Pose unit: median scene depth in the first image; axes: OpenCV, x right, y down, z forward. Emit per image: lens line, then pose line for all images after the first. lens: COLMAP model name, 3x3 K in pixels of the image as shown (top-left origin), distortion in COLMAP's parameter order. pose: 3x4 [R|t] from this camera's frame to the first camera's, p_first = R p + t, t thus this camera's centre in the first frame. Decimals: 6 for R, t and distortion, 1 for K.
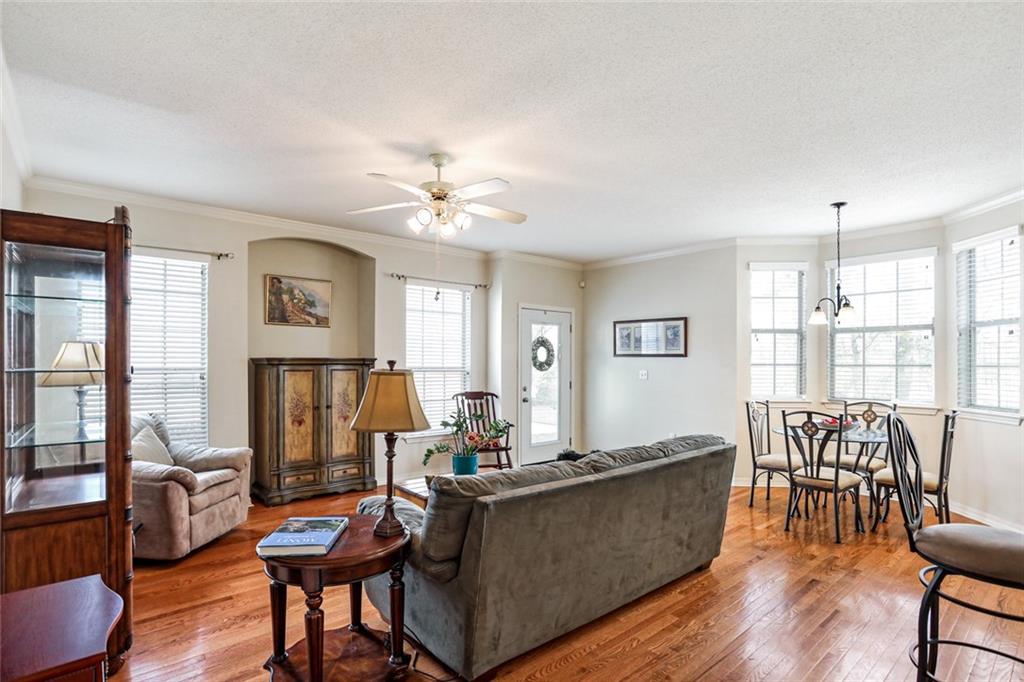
lens RADIAL K [[516.1, 0, 512.0], [0, 516.1, 364.6], [0, 0, 1]] dist [-0.052708, 0.000064]
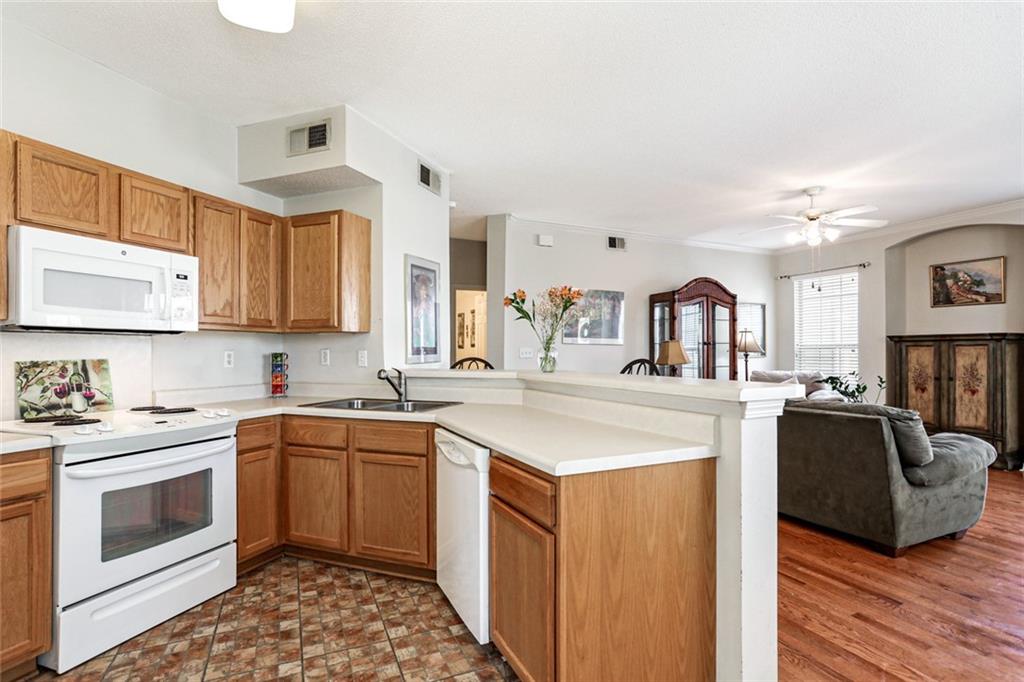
lens RADIAL K [[504.0, 0, 511.1], [0, 504.0, 347.0], [0, 0, 1]] dist [-0.051829, 0.027048]
pose [[-0.278551, -0.009430, -0.960375, 0.898050], [-0.003407, 0.999955, -0.008830, 0.026177], [0.960415, 0.000813, -0.278571, 0.382652]]
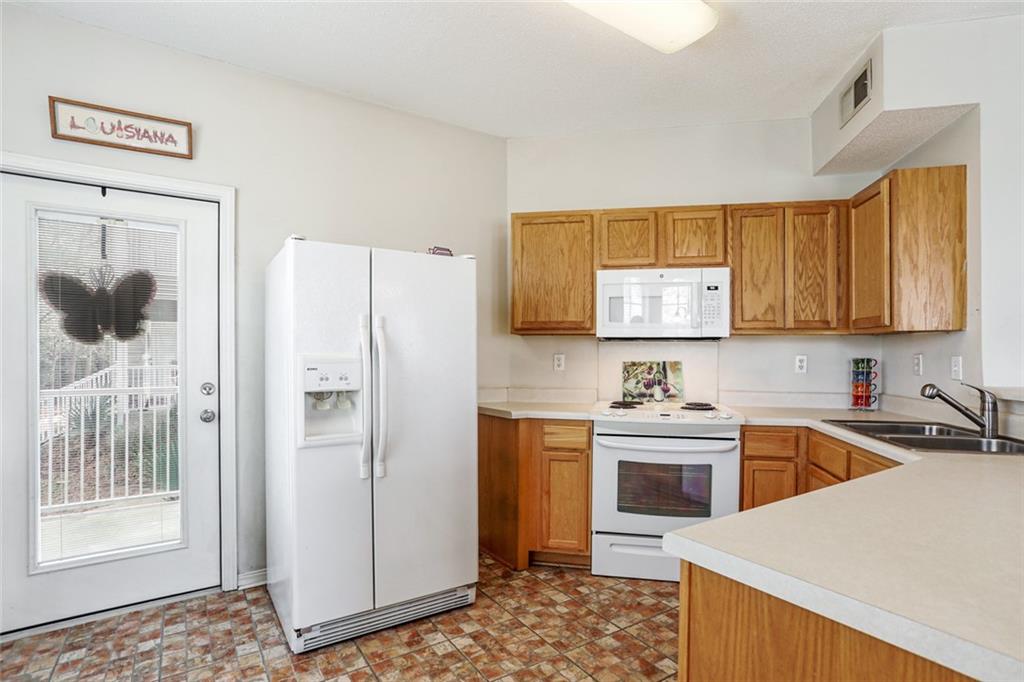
lens RADIAL K [[506.3, 0, 515.2], [0, 506.3, 358.6], [0, 0, 1]] dist [-0.077390, 0.026099]
pose [[-0.992275, -0.008779, 0.123750, 0.665272], [-0.006790, 0.999841, 0.016480, 0.023059], [-0.123875, 0.015513, -0.992177, 0.501898]]
